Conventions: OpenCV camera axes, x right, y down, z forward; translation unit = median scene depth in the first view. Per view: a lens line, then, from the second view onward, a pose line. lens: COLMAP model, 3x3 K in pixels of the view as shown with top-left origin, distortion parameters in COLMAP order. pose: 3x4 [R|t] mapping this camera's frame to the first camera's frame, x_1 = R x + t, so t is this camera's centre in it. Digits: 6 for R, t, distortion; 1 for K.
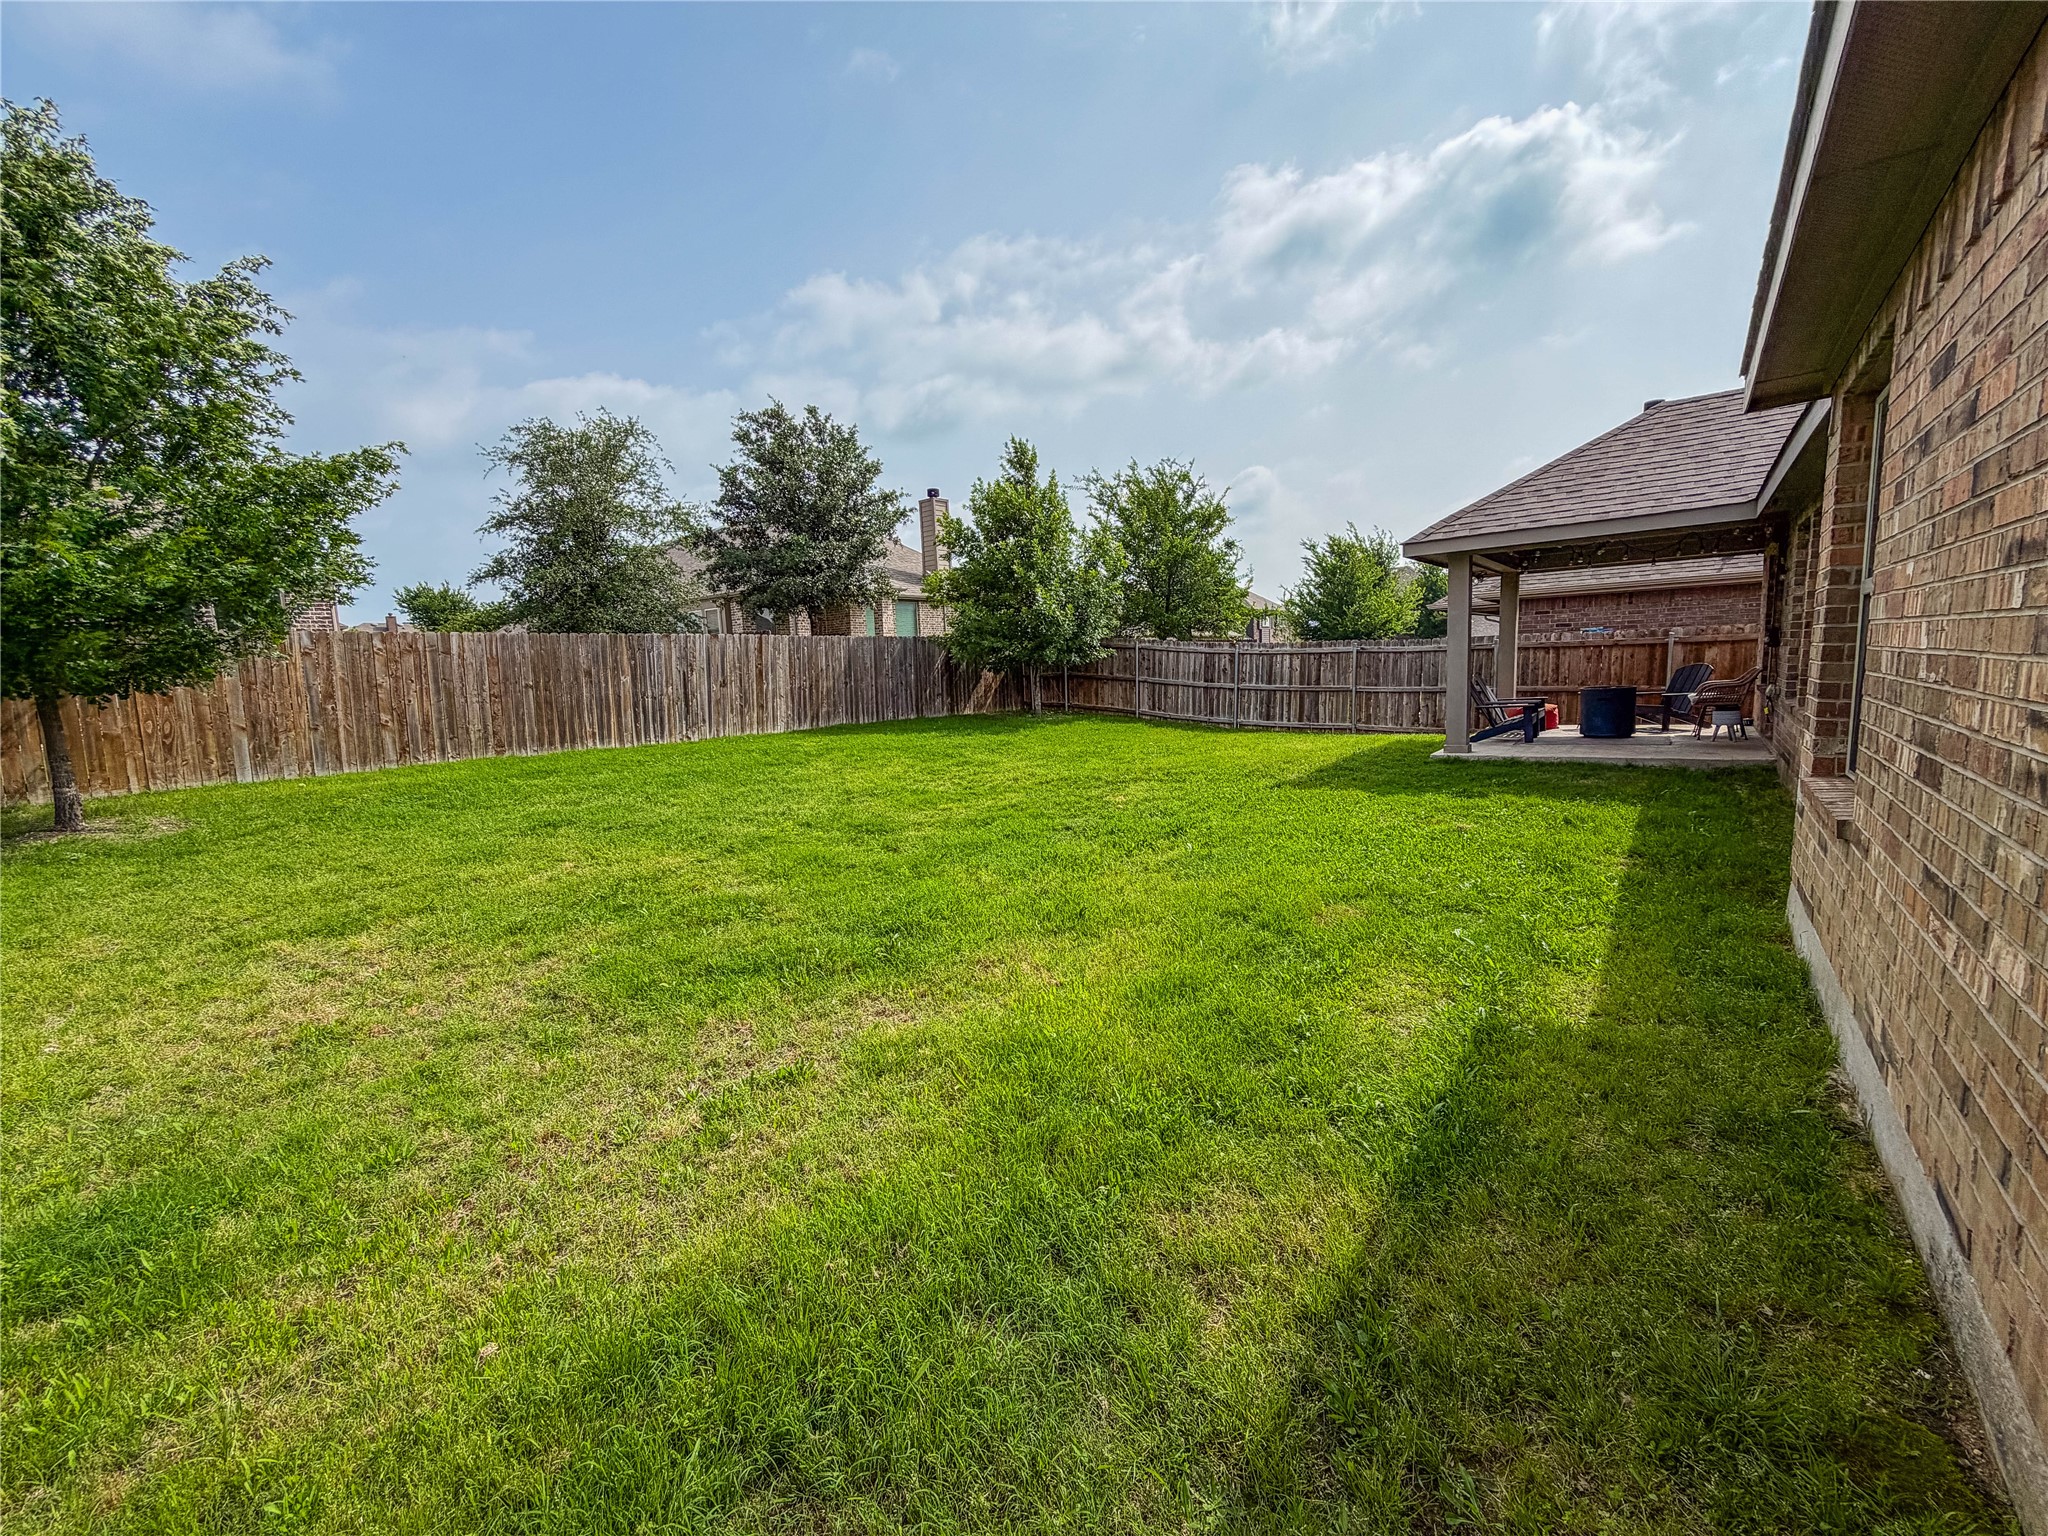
lens RADIAL K [[815.3, 0, 1028.2], [0, 815.3, 758.2], [0, 0, 1]] dist [-0.001340, -0.000003]
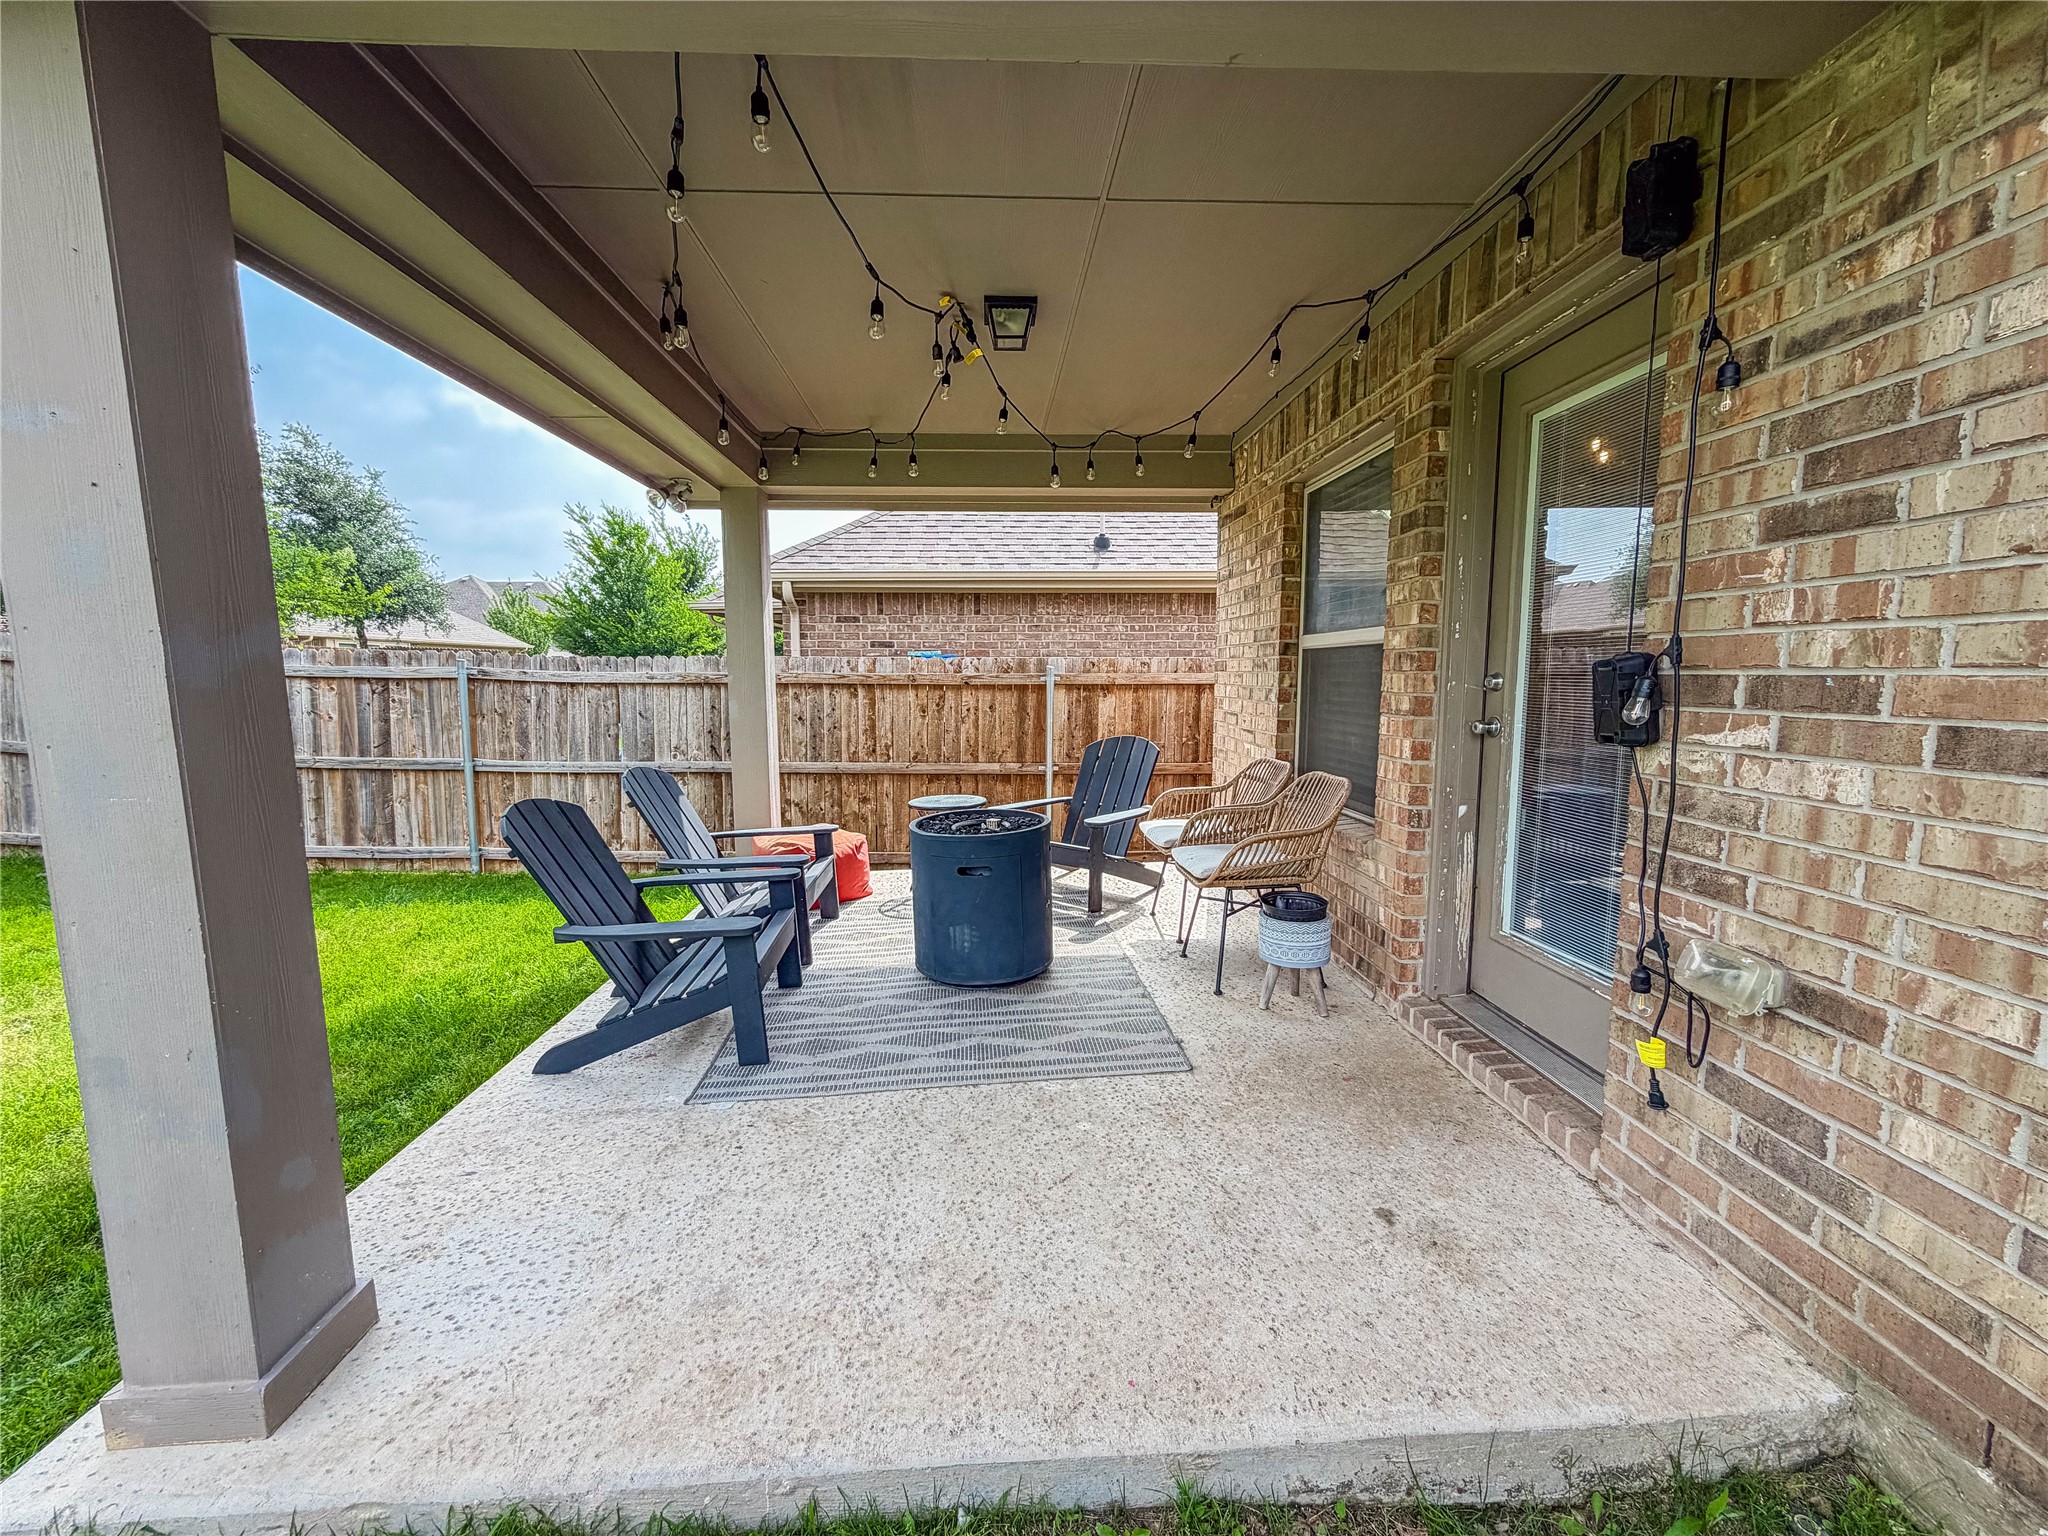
lens RADIAL K [[815.3, 0, 1035.9], [0, 815.3, 764.0], [0, 0, 1]] dist [-0.001340, -0.000003]
pose [[0.729548, -0.042127, 0.682631, 0.376260], [0.050833, 0.998680, 0.007305, -0.085752], [-0.682038, 0.029371, 0.730727, 0.561143]]
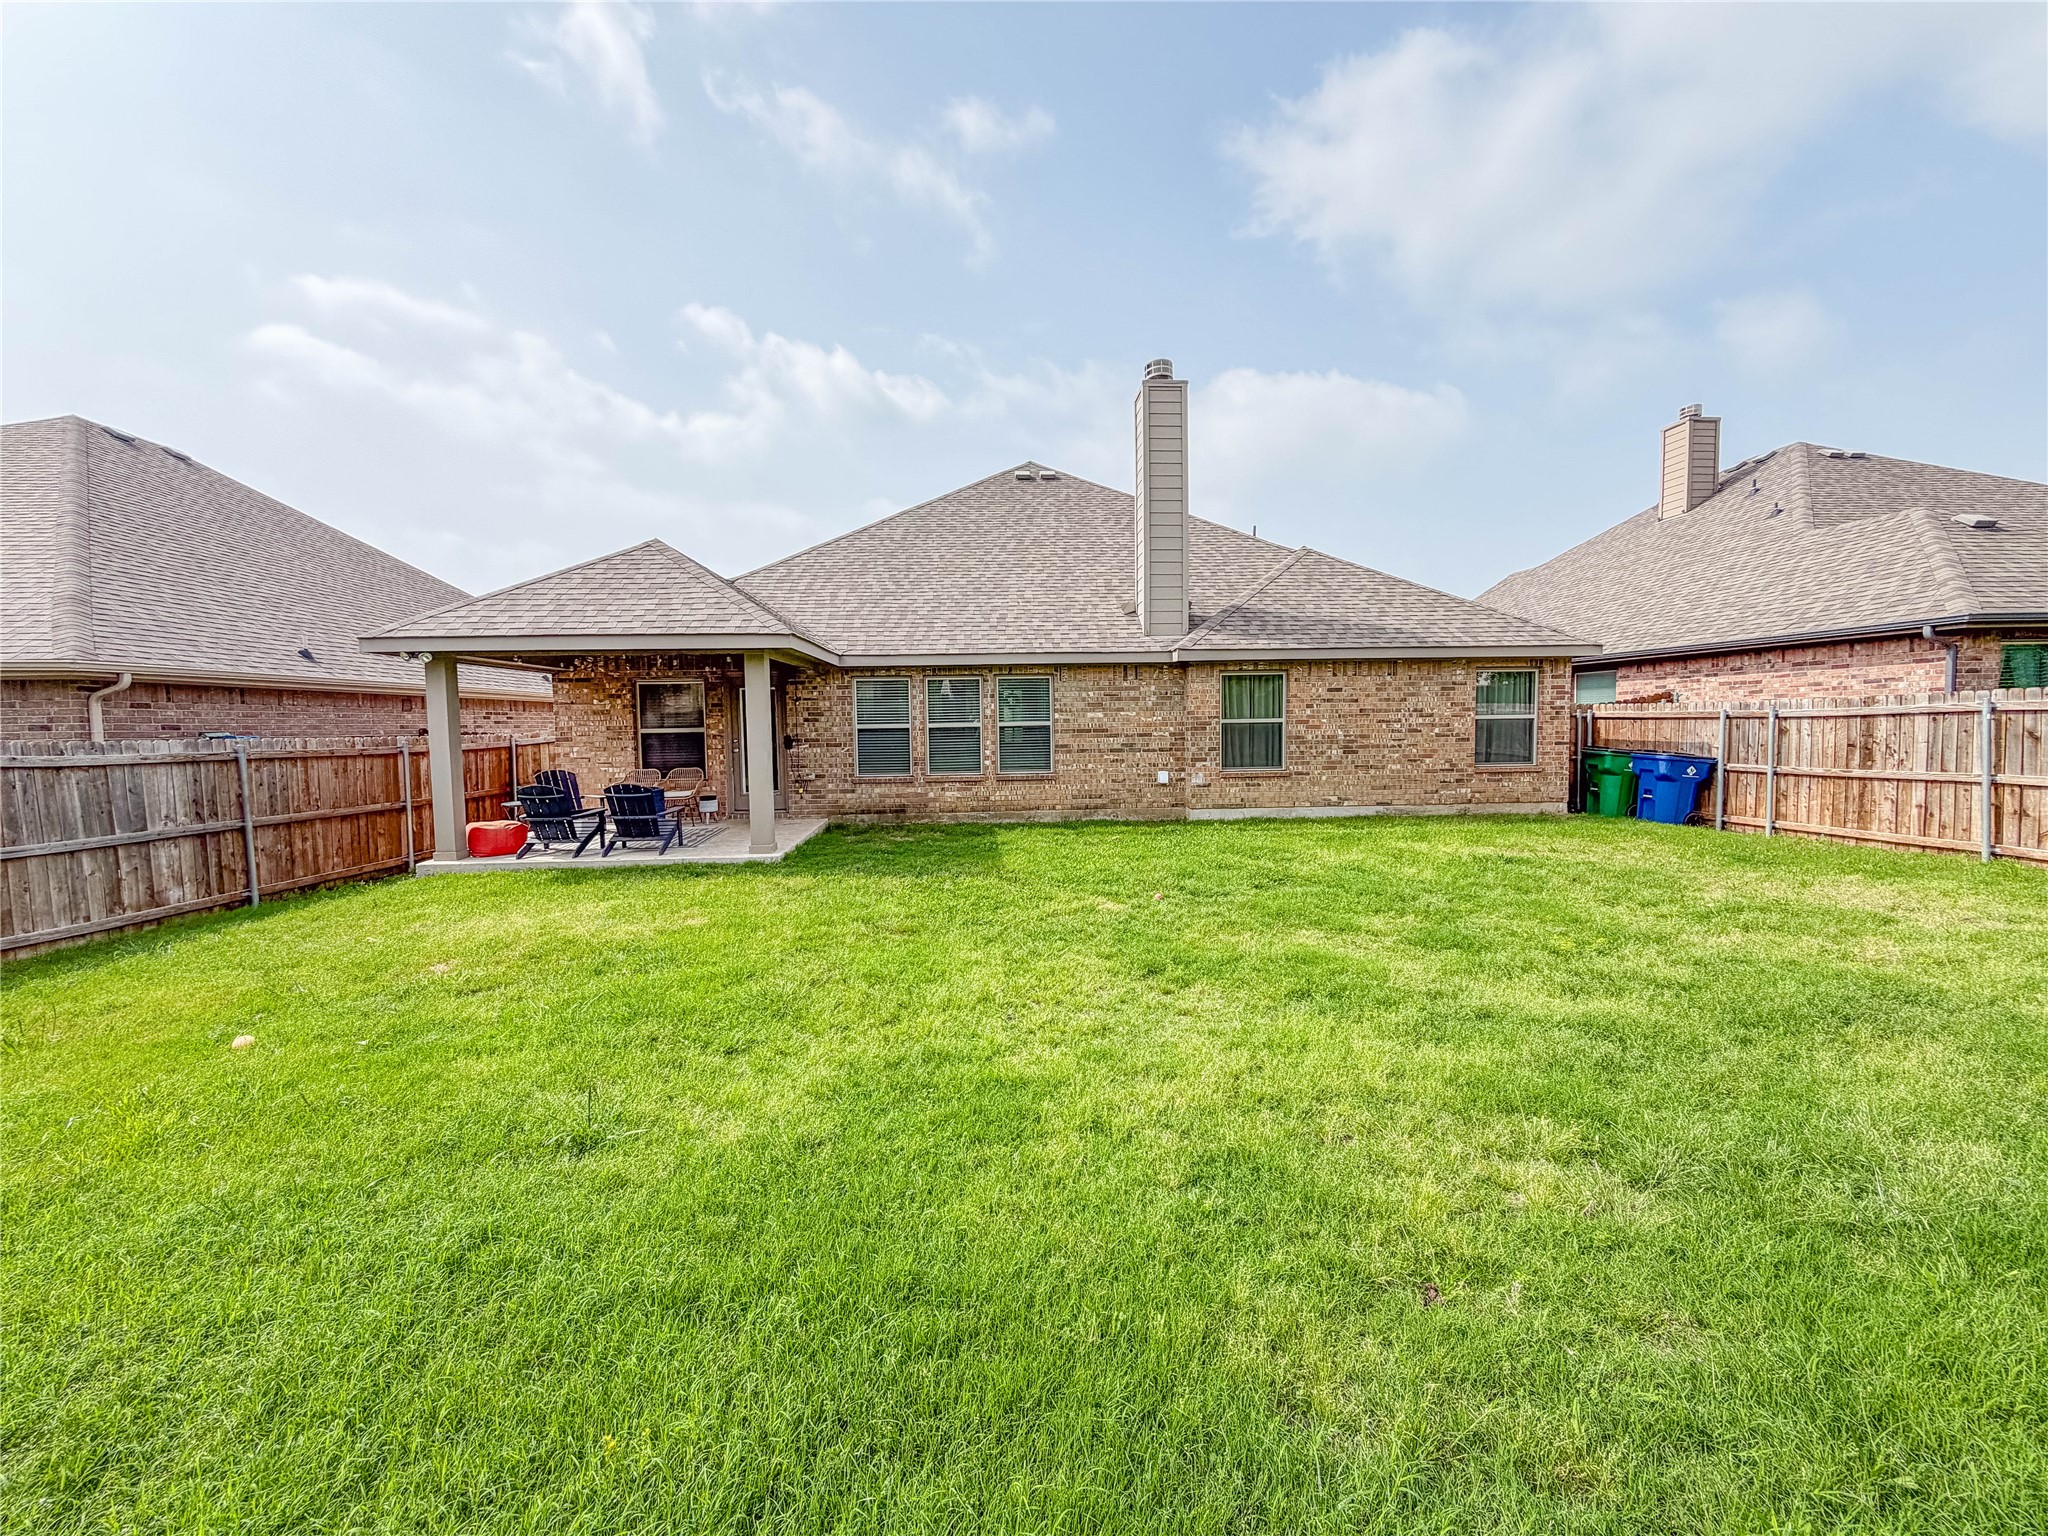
lens RADIAL K [[815.3, 0, 1032.5], [0, 815.3, 767.0], [0, 0, 1]] dist [-0.001340, -0.000003]
pose [[-0.705062, 0.009063, 0.709088, -0.309593], [0.117877, 0.987505, 0.104587, -0.126965], [-0.699280, 0.157325, -0.697320, 1.047911]]
